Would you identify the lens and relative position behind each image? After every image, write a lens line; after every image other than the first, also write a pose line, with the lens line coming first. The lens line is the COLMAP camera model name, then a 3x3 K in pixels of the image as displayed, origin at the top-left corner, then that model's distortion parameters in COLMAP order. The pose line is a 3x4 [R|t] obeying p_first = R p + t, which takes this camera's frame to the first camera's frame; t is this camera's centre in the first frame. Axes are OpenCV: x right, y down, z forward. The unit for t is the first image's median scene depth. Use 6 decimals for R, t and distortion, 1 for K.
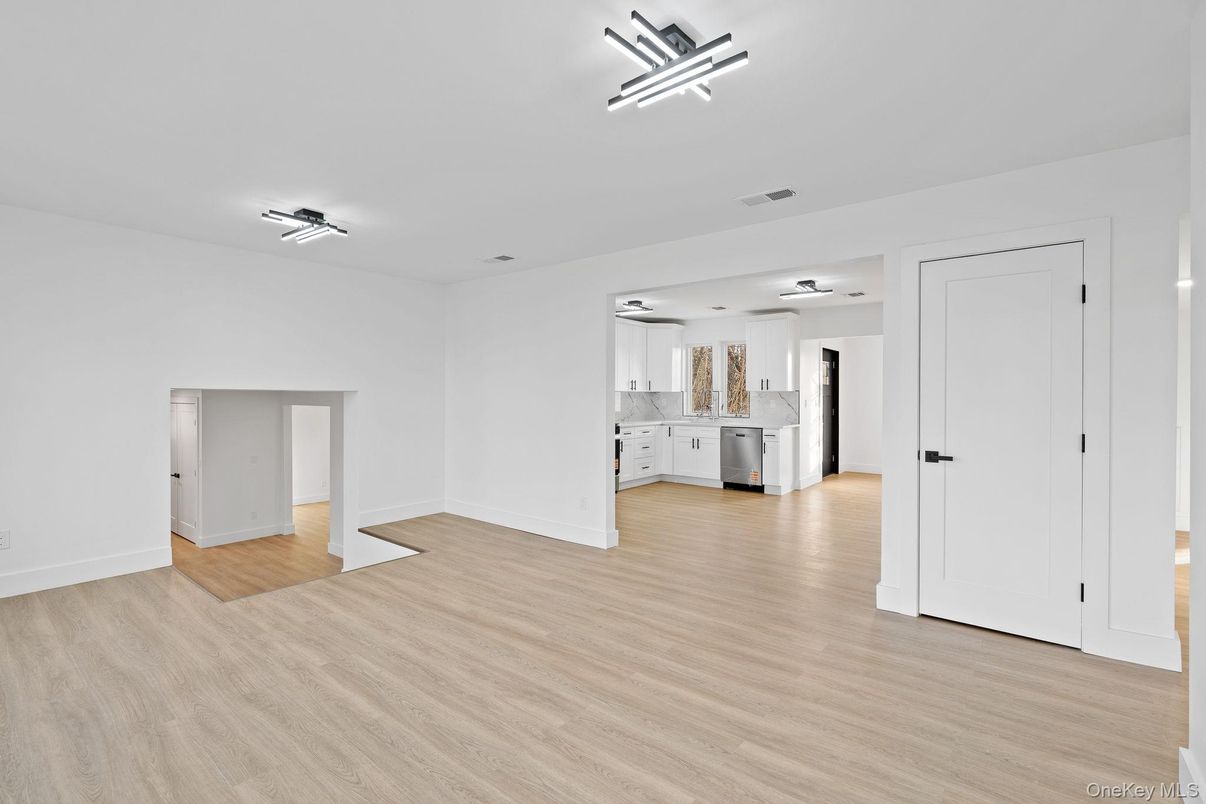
lens RADIAL K [[545.7, 0, 597.9], [0, 545.7, 394.9], [0, 0, 1]] dist [-0.001256, 0.000295]
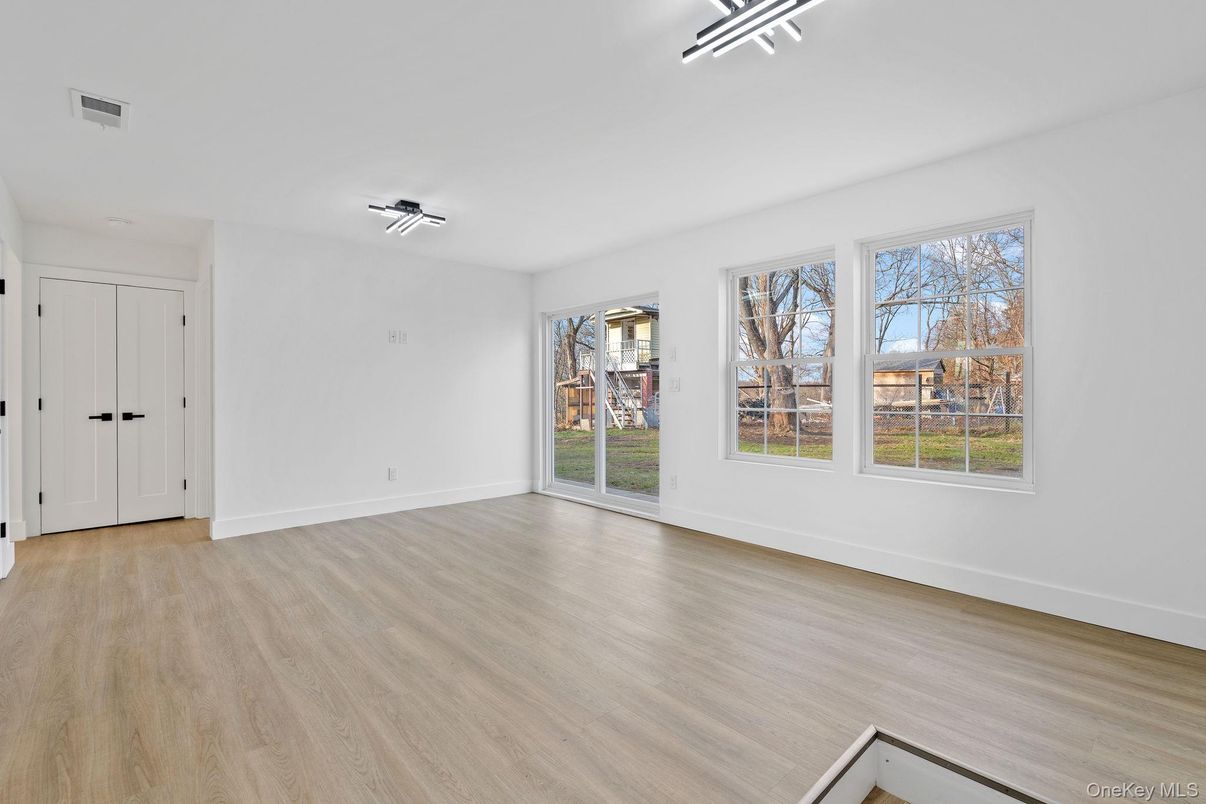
lens RADIAL K [[545.7, 0, 597.9], [0, 545.7, 394.9], [0, 0, 1]] dist [-0.001256, 0.000295]
pose [[-0.987721, 0.000024, 0.156231, -0.572701], [0.000277, 0.999999, 0.001598, 0.051558], [-0.156231, 0.001622, -0.987719, 1.835009]]
